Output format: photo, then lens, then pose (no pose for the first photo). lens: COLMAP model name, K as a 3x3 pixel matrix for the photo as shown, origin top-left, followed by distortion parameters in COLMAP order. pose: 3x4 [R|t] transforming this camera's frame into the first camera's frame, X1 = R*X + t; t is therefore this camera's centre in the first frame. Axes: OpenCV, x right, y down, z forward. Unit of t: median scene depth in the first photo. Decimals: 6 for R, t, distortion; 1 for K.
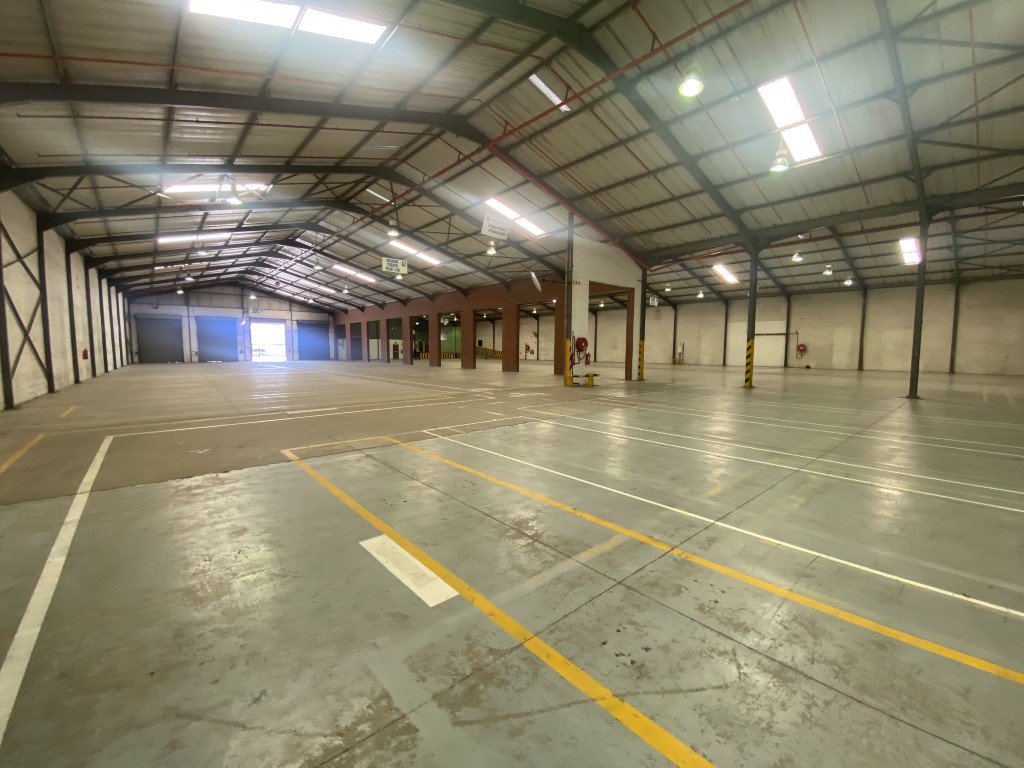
lens RADIAL K [[417.8, 0, 512.0], [0, 417.8, 384.0], [0, 0, 1]] dist [0.000053, 0.000040]
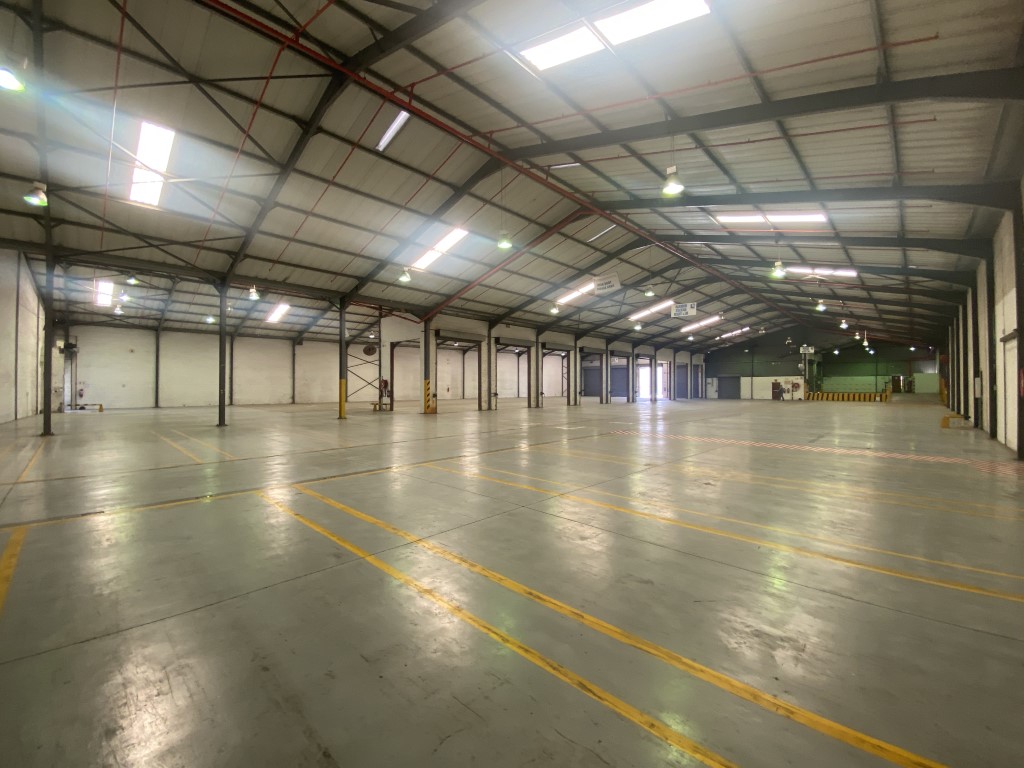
lens RADIAL K [[417.8, 0, 512.0], [0, 417.8, 384.0], [0, 0, 1]] dist [0.000053, 0.000040]
pose [[-0.070970, 0.006552, 0.997457, -0.432563], [0.084713, 0.996405, -0.000517, -0.021669], [-0.993875, 0.084461, -0.071269, 0.243966]]
